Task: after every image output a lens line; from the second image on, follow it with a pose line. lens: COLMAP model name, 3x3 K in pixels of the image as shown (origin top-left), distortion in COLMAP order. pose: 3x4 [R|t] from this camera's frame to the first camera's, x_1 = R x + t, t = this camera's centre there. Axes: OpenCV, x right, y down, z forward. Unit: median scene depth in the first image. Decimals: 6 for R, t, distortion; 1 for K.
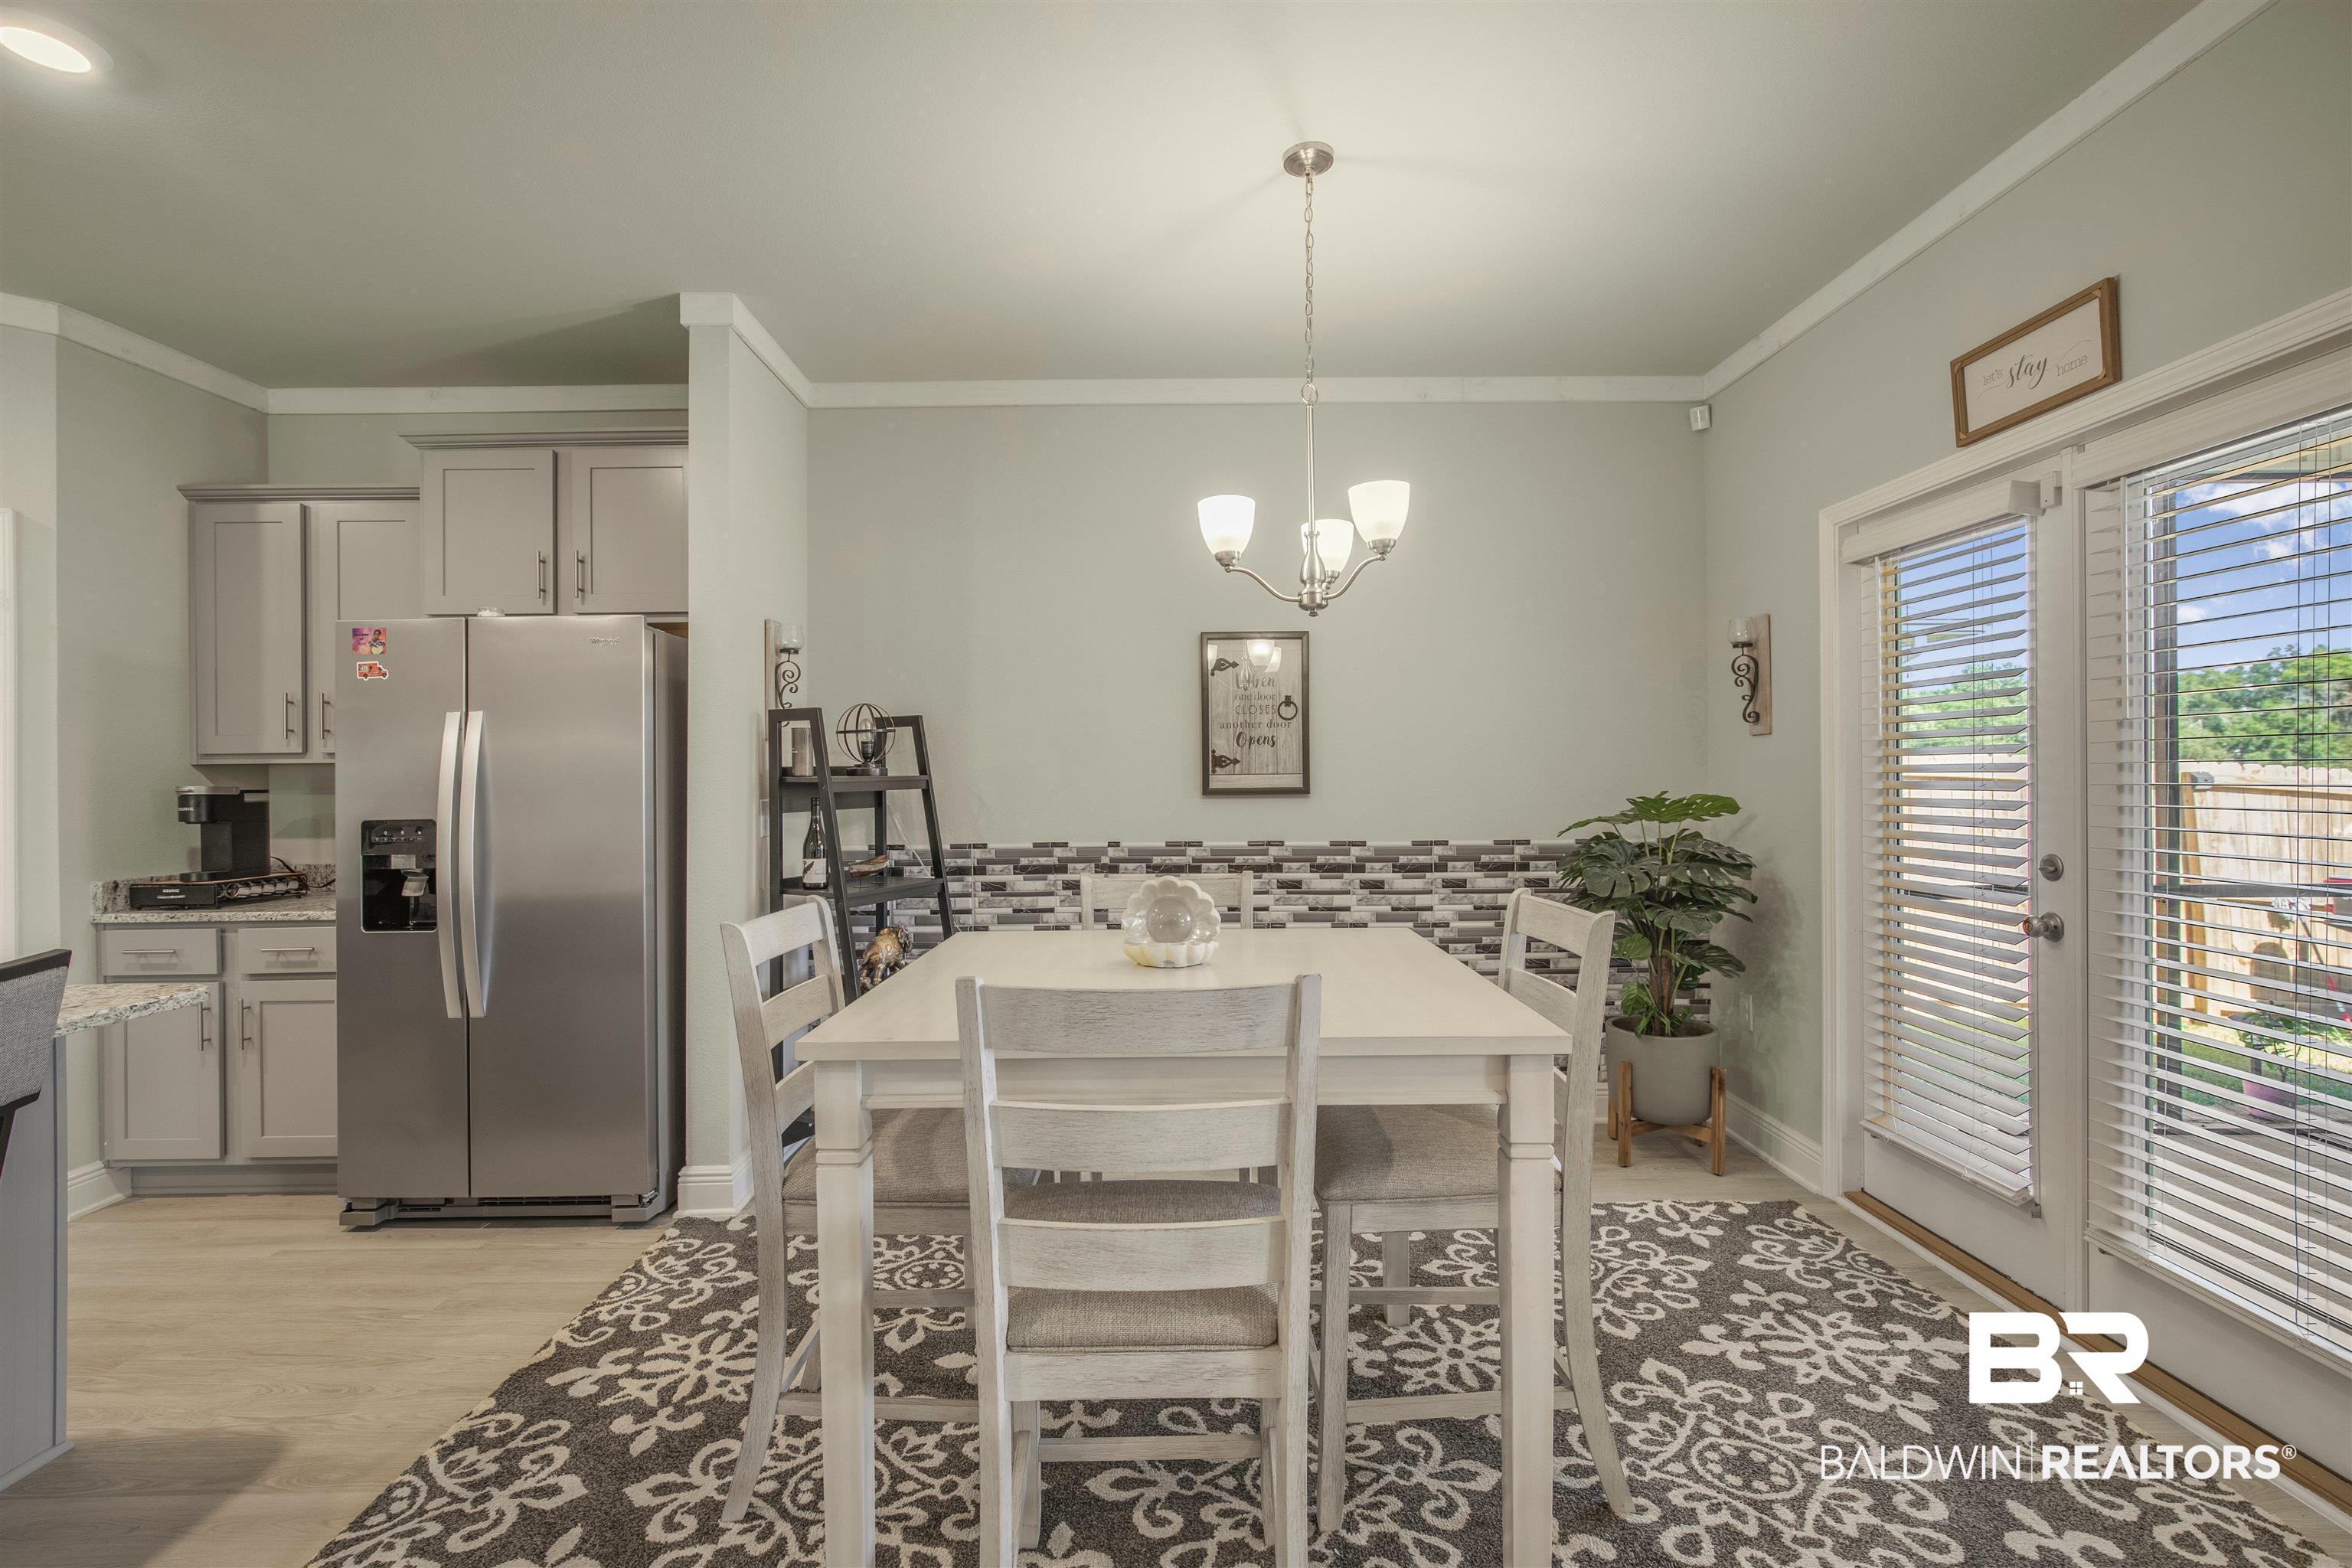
lens RADIAL K [[1080.3, 0, 1173.2], [0, 1080.3, 777.8], [0, 0, 1]] dist [-0.003045, 0.000669]
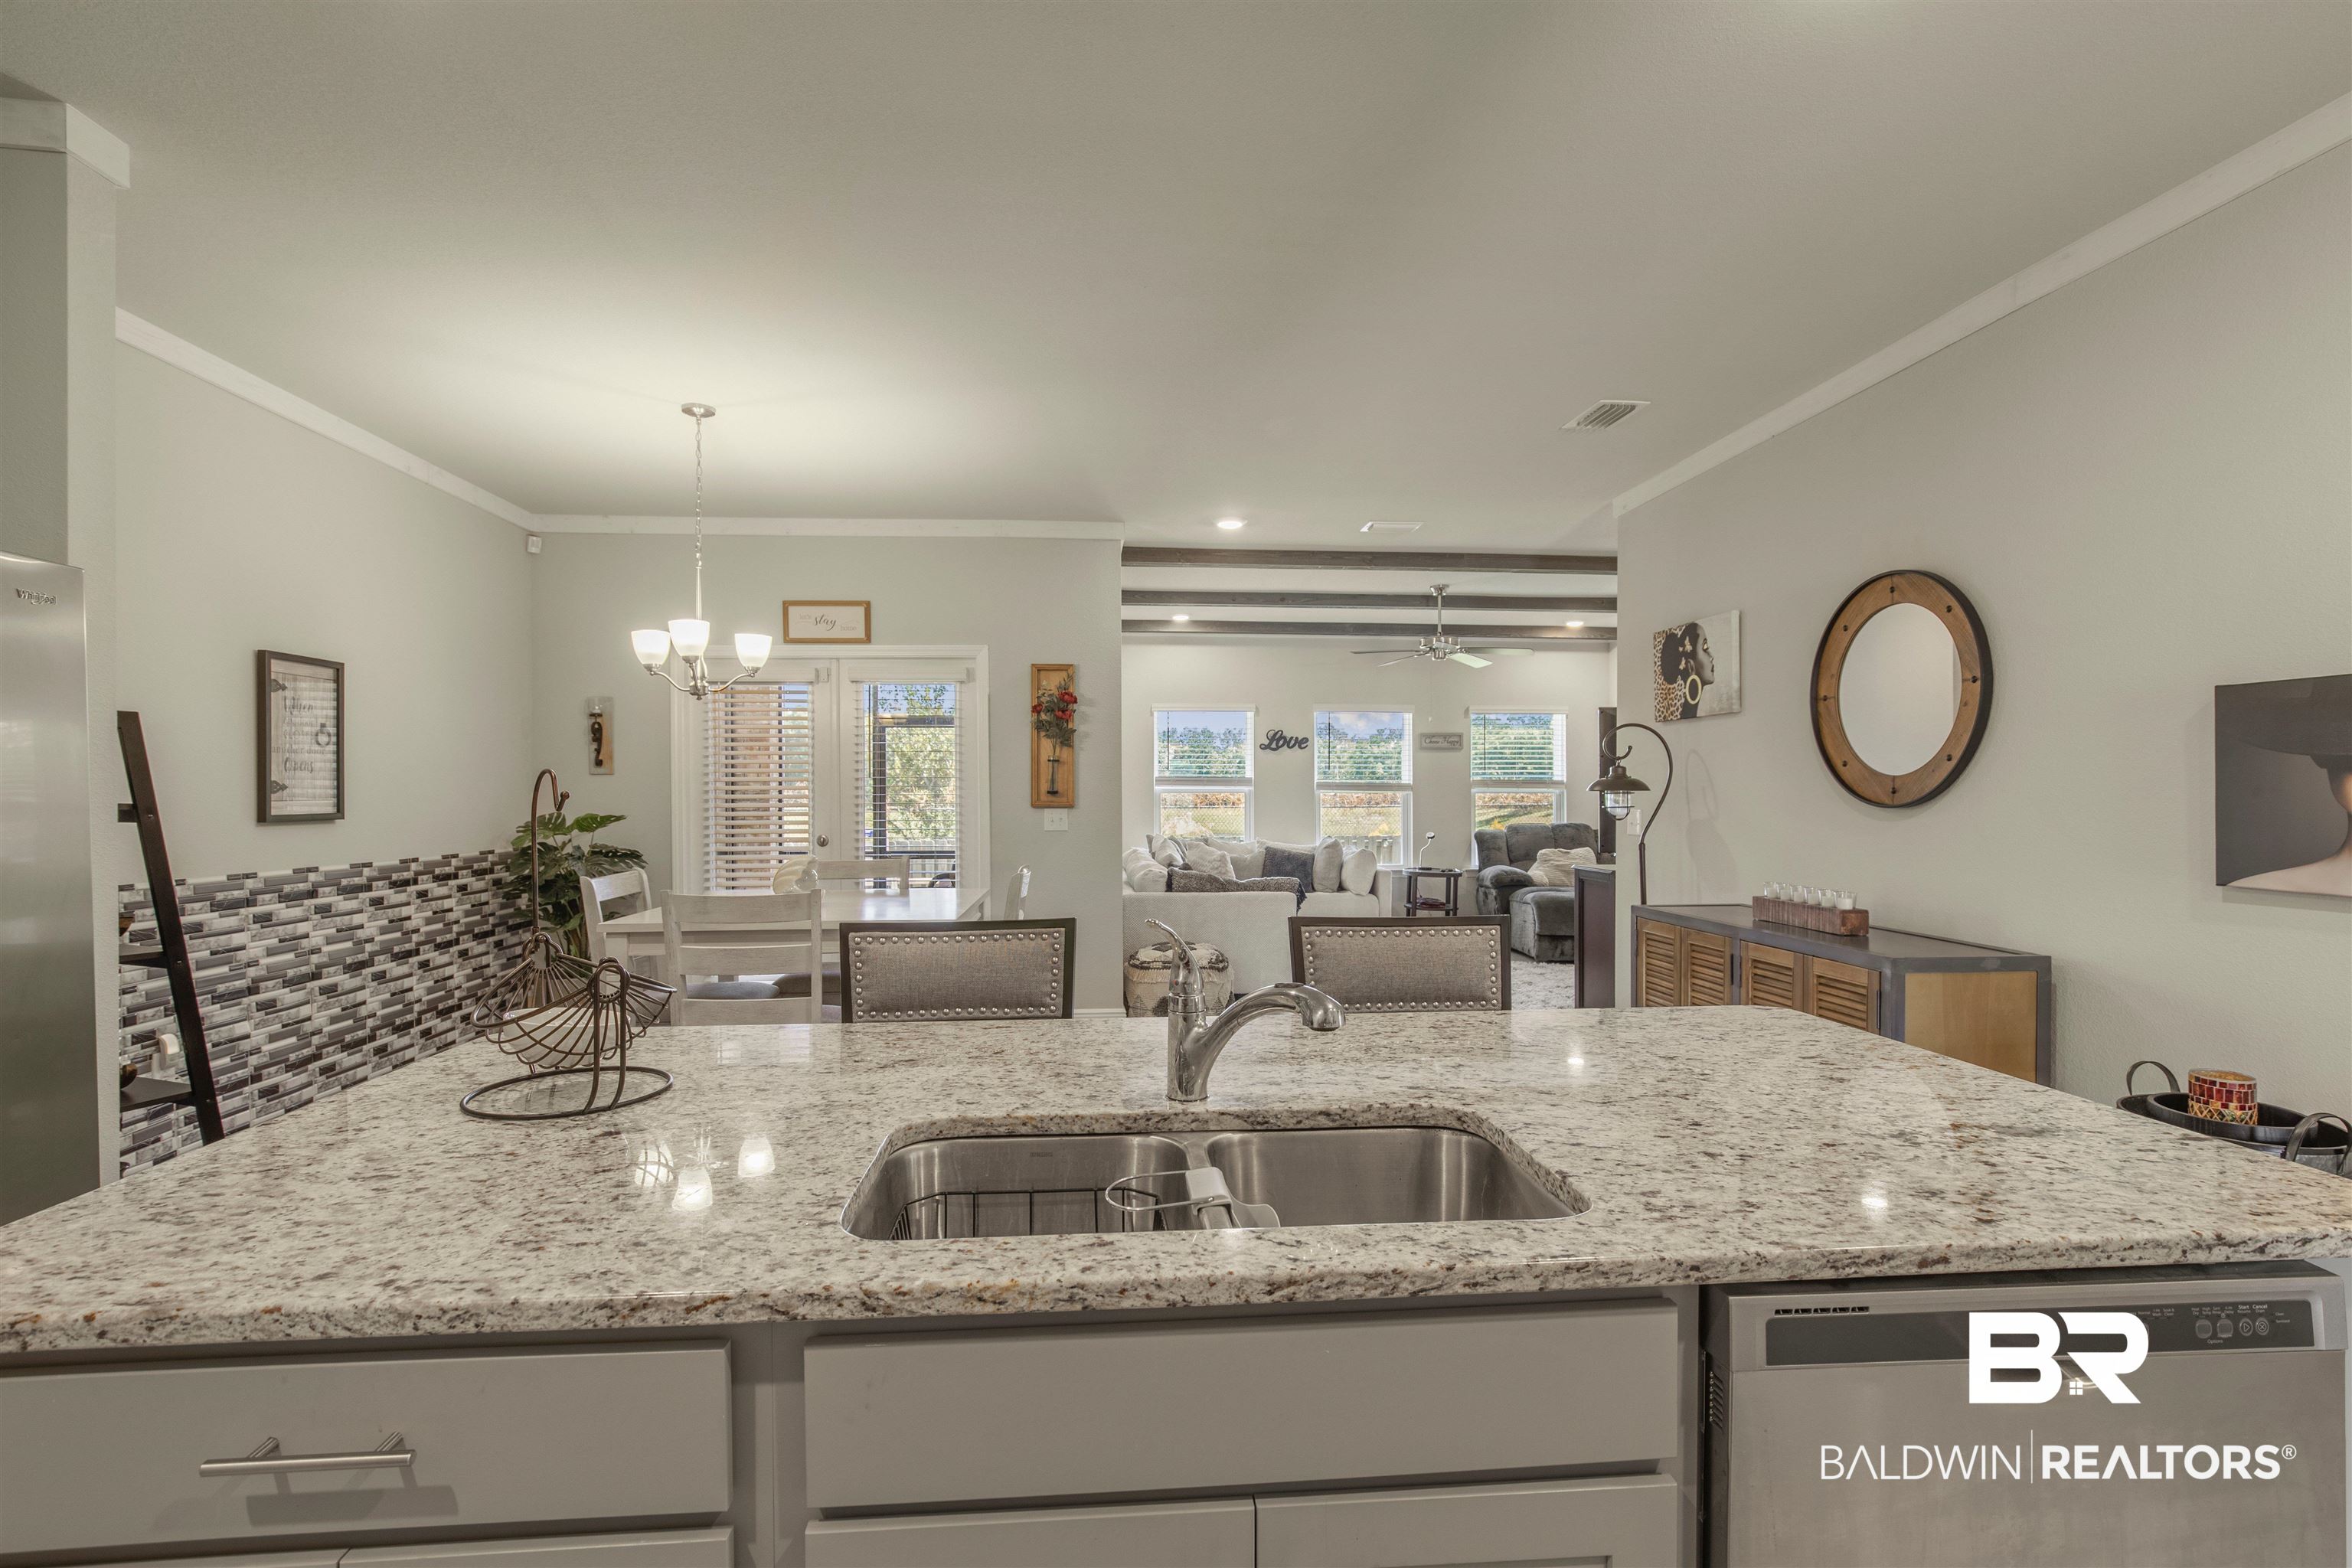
lens RADIAL K [[1080.3, 0, 1165.2], [0, 1080.3, 797.5], [0, 0, 1]] dist [-0.003045, 0.000669]
pose [[-0.069946, 0.003917, 0.997543, -1.140443], [0.003768, 0.999986, -0.003663, 0.001244], [-0.997544, 0.003503, -0.069960, 0.337415]]
